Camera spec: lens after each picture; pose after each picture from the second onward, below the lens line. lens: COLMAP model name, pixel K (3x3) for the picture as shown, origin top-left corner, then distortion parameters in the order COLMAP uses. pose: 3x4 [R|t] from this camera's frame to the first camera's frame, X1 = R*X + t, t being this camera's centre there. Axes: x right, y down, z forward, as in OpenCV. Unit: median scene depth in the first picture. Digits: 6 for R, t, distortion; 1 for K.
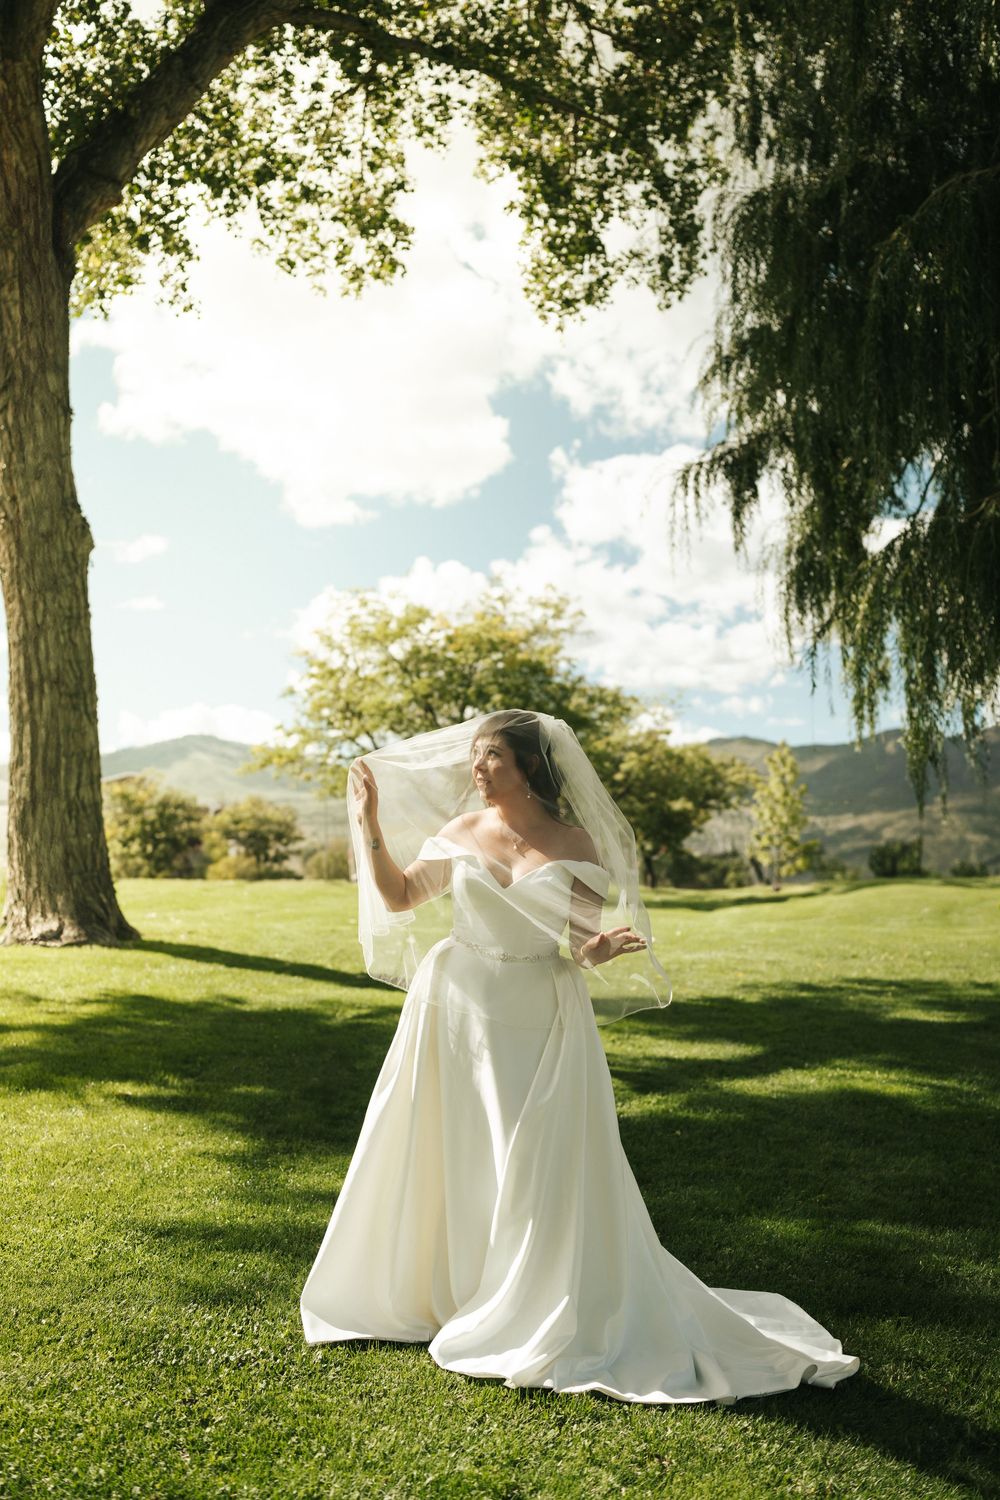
lens RADIAL K [[1543.7, 0, 422.4], [0, 1543.7, 751.6], [0, 0, 1]] dist [0.004683, -0.005969]
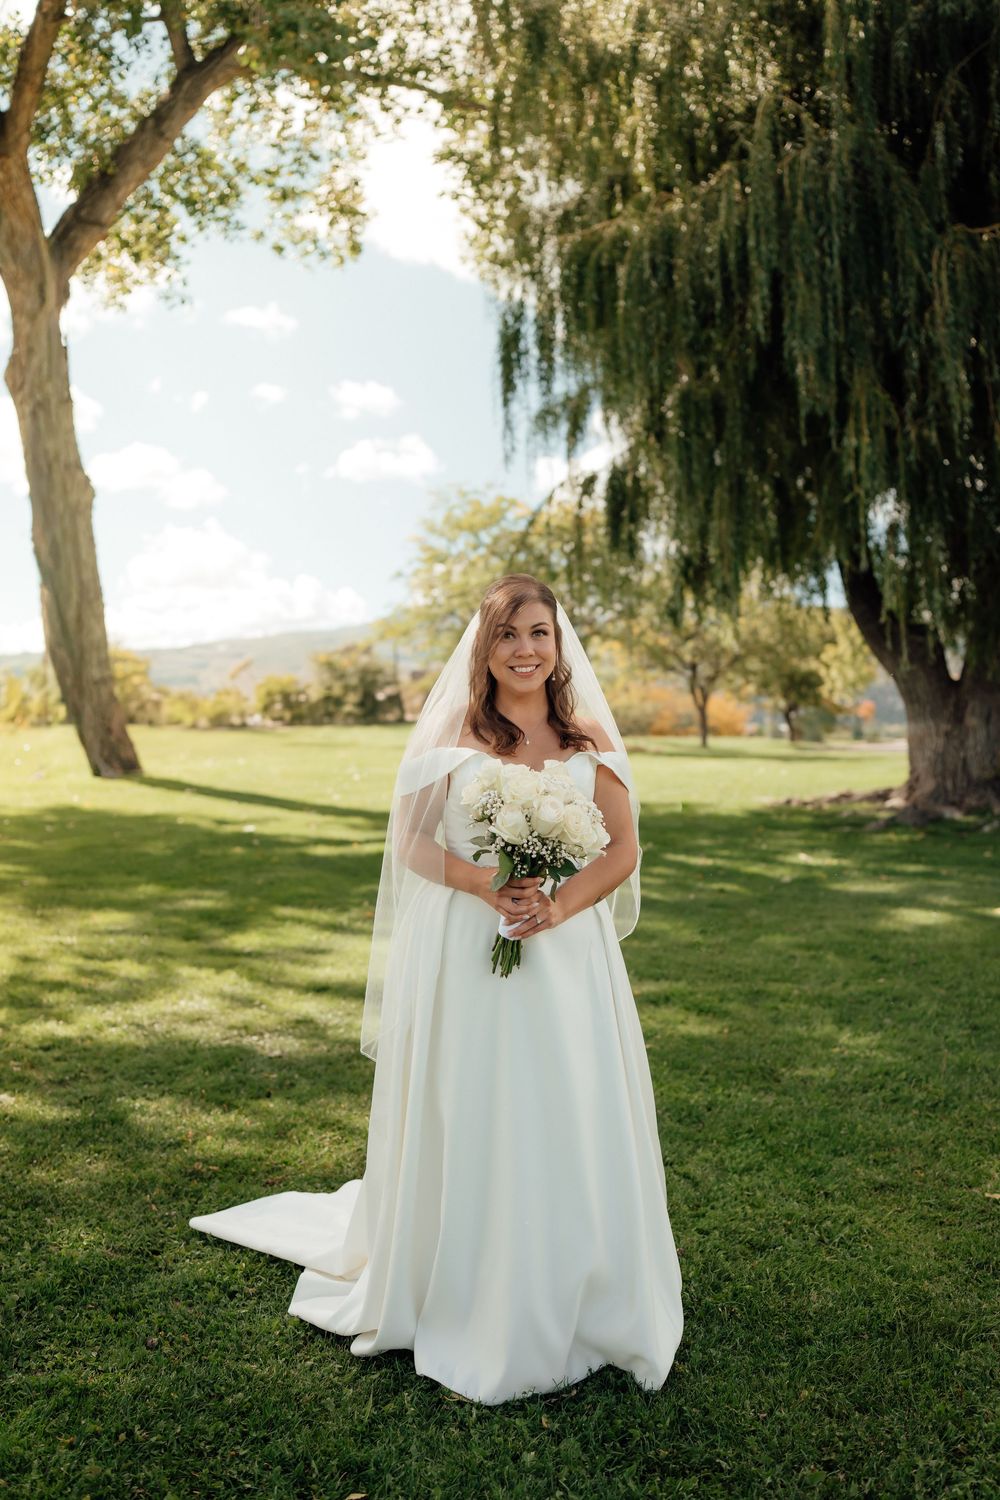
lens RADIAL K [[1543.7, 0, 422.4], [0, 1543.7, 751.6], [0, 0, 1]] dist [0.004683, -0.005969]
pose [[0.982849, -0.005182, -0.184338, 0.265832], [0.021805, 0.995858, 0.088265, -0.015831], [0.183117, -0.090770, 0.978892, -0.260388]]
